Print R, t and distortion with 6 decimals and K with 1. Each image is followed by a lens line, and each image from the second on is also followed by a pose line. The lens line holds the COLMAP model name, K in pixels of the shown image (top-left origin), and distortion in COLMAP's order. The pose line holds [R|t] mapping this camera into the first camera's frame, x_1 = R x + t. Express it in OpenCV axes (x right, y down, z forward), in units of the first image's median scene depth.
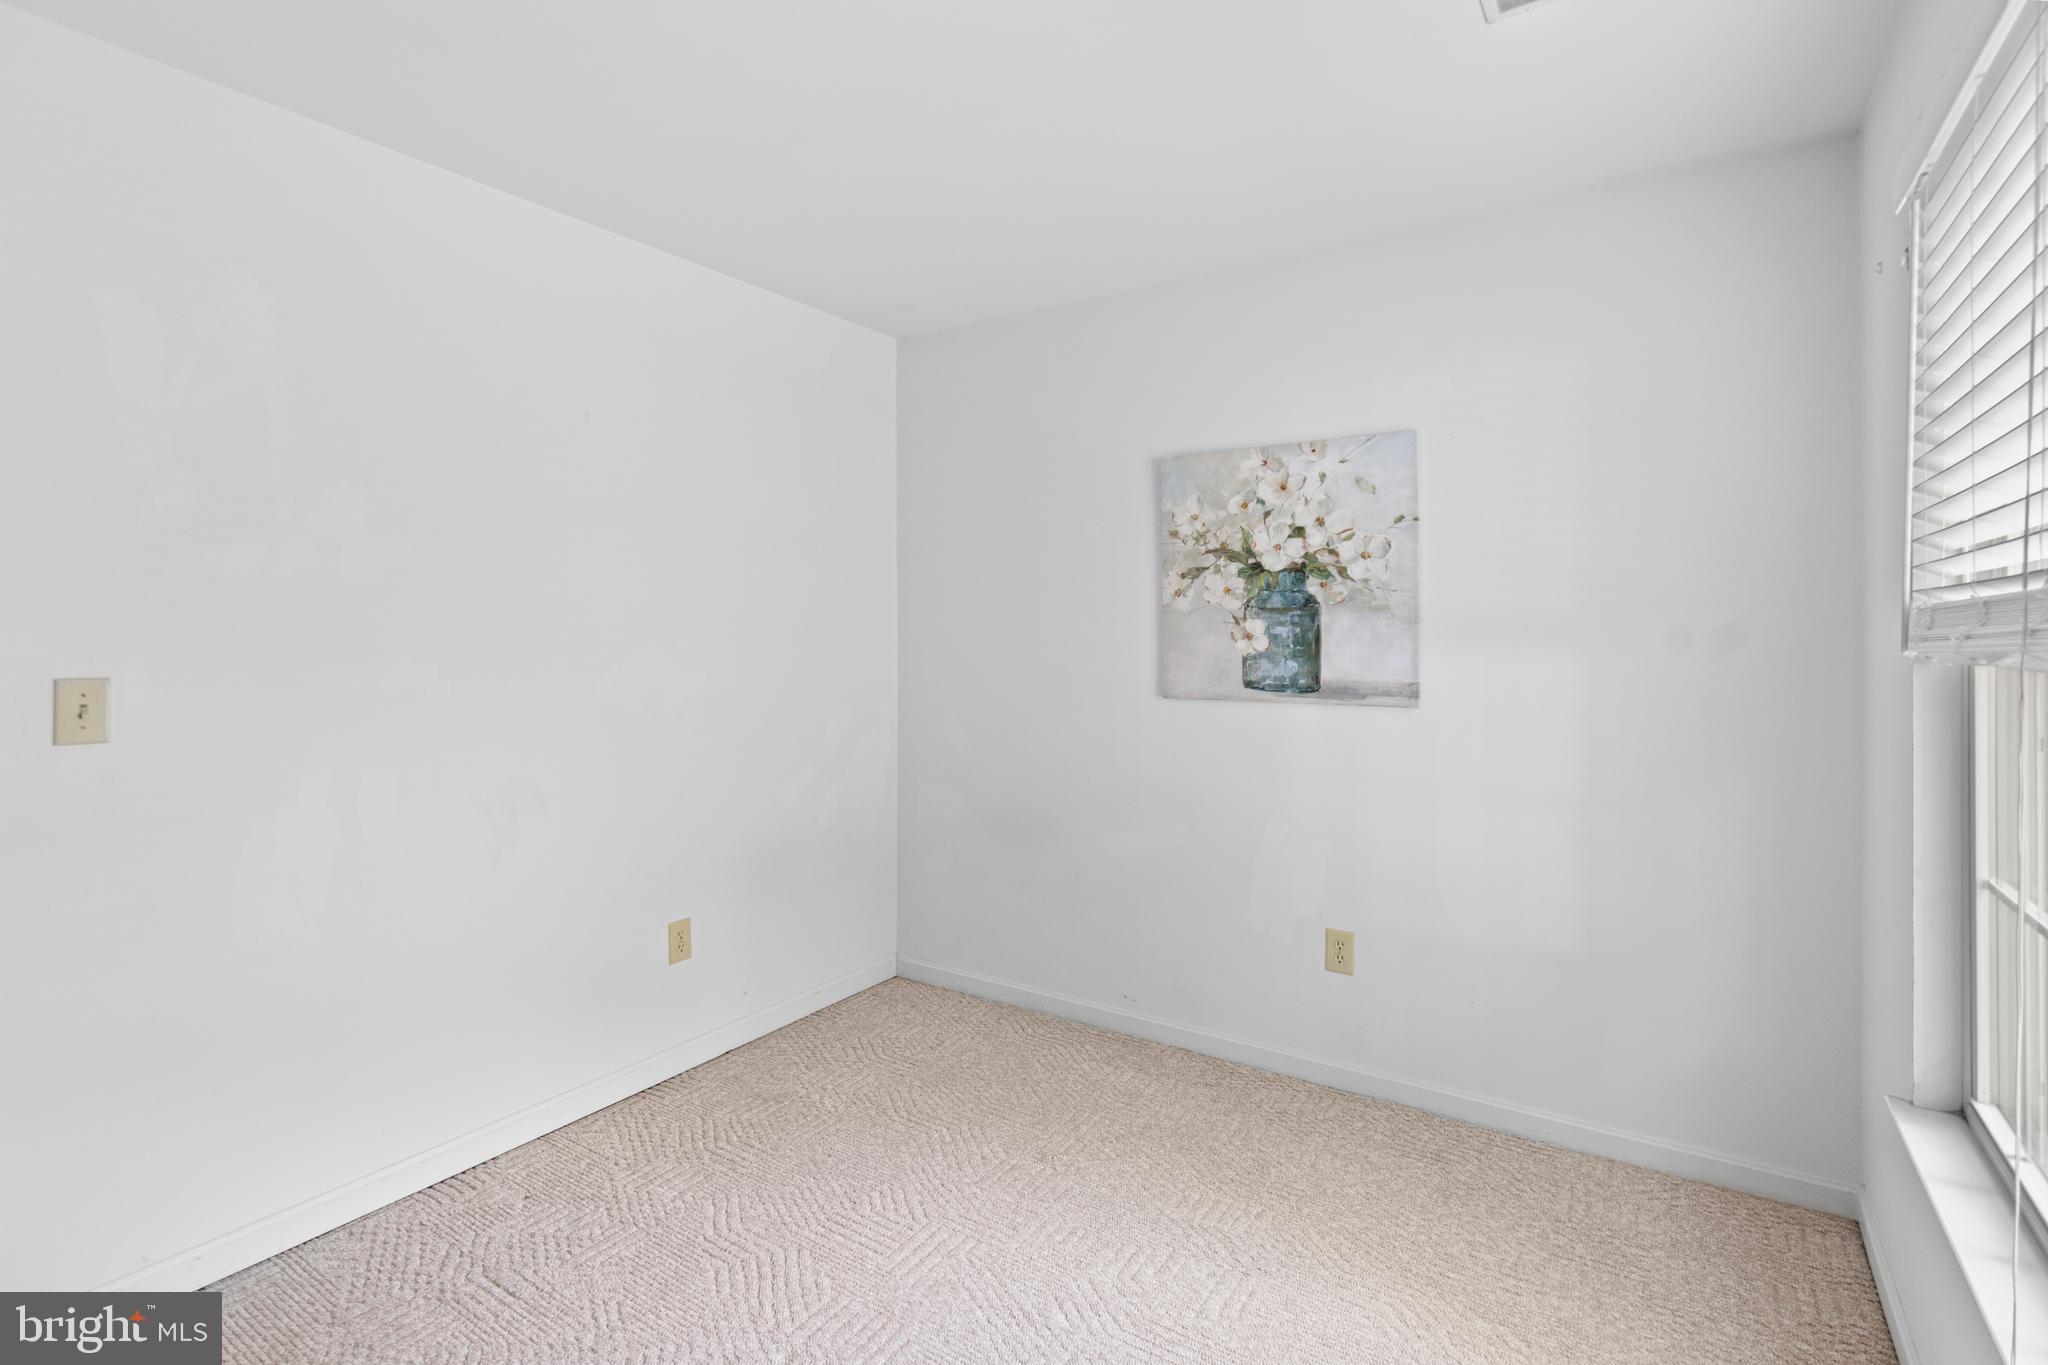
lens RADIAL K [[977.3, 0, 1031.9], [0, 977.3, 642.2], [0, 0, 1]] dist [-0.000307, -0.001256]
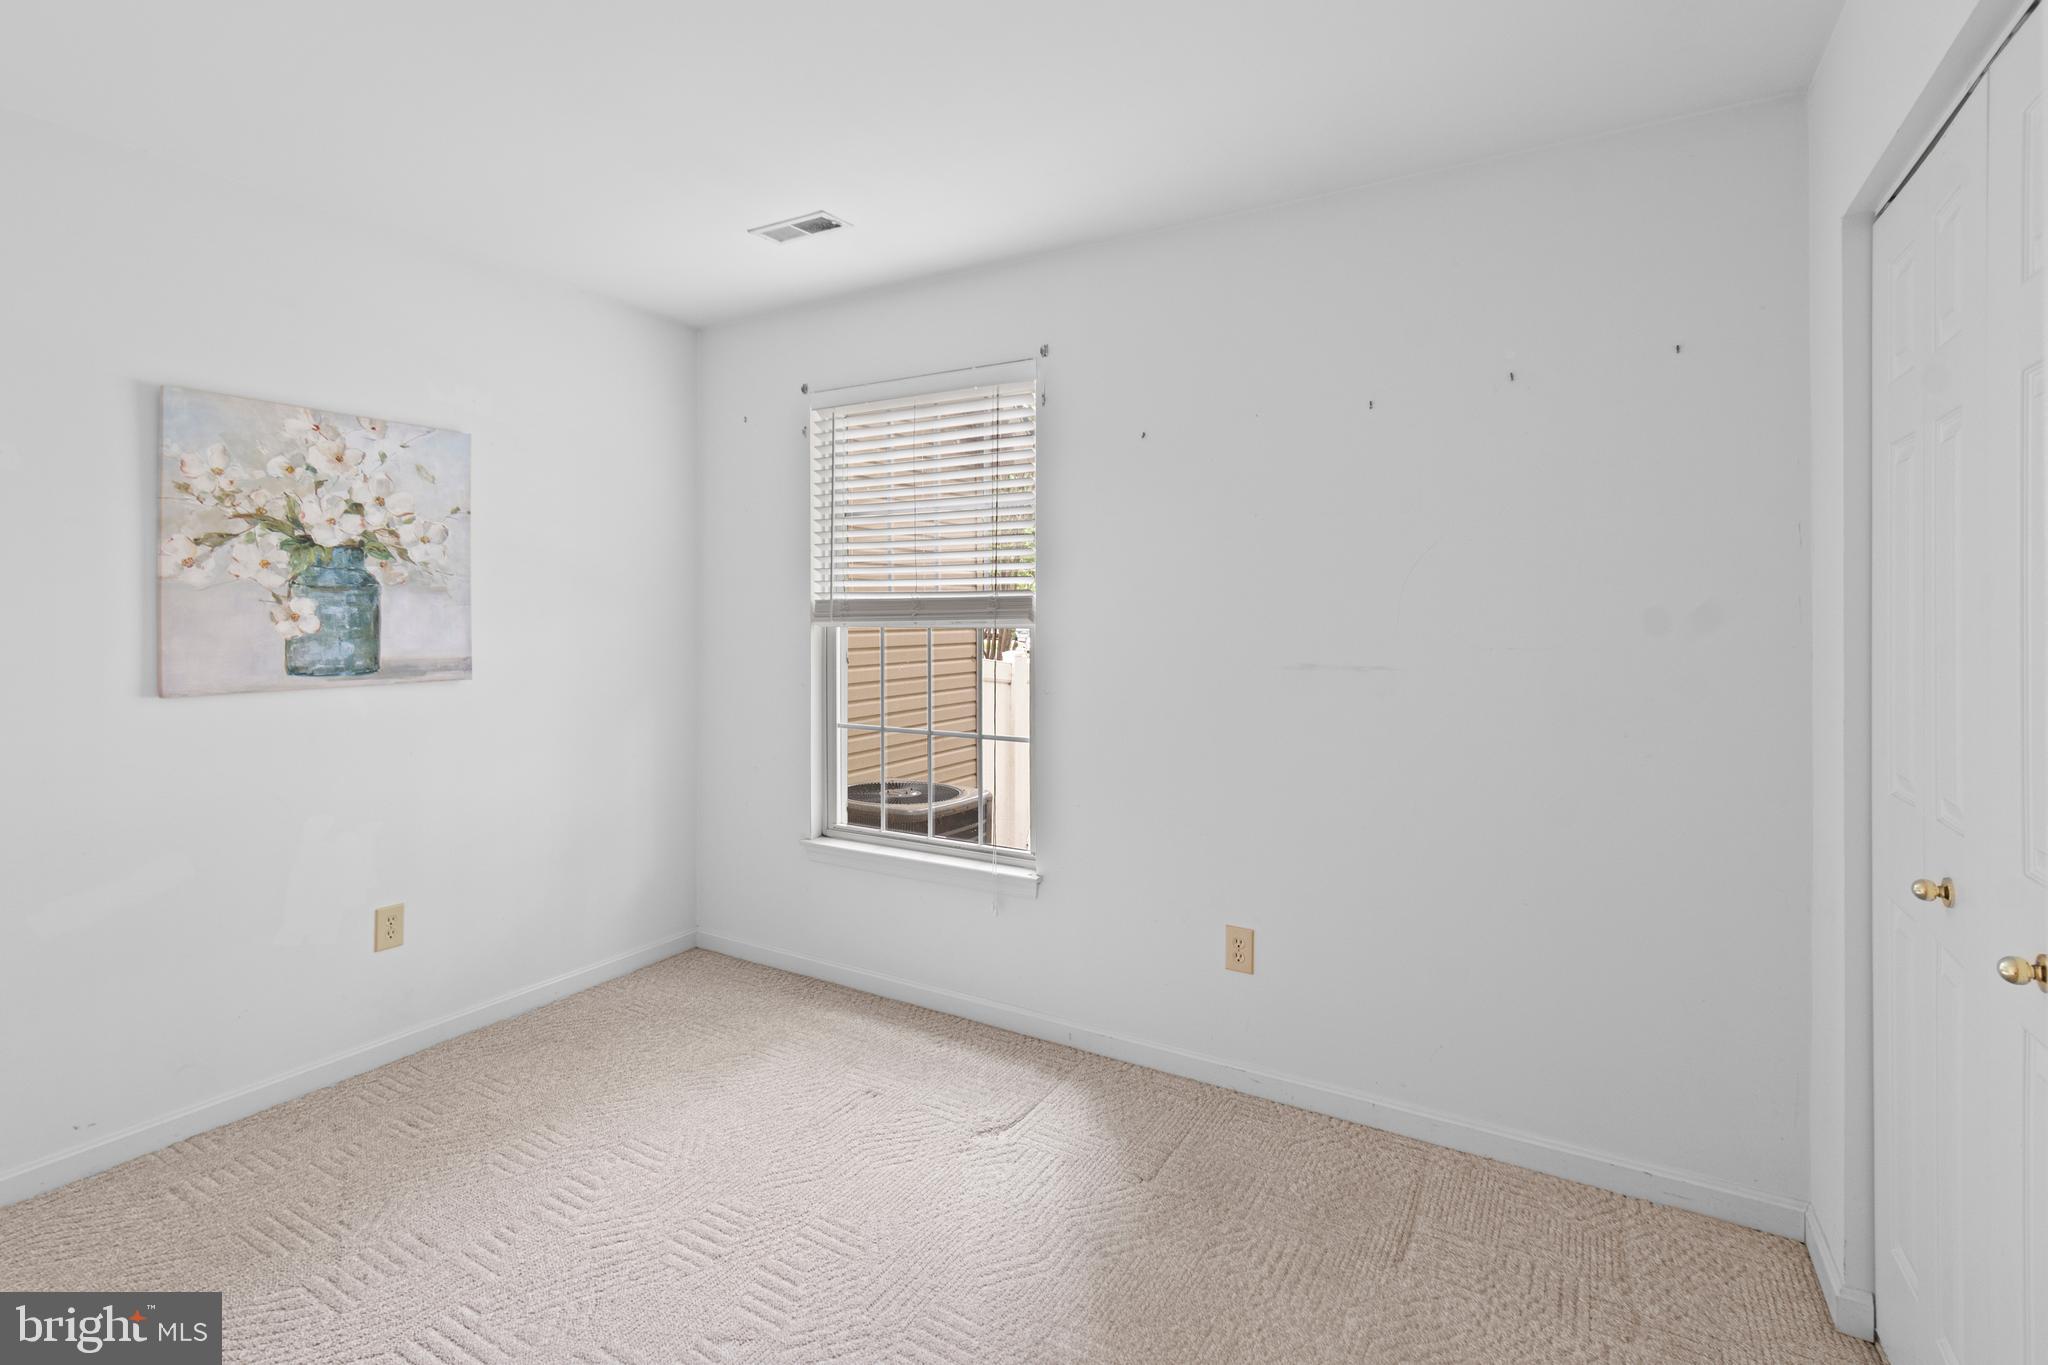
lens RADIAL K [[969.0, 0, 979.2], [0, 969.0, 606.7], [0, 0, 1]] dist [0.002355, 0.000283]
pose [[-0.026303, 0.000428, 0.999654, -0.693160], [0.001980, 0.999998, -0.000377, -0.014063], [-0.999652, 0.001970, -0.026304, 0.405992]]
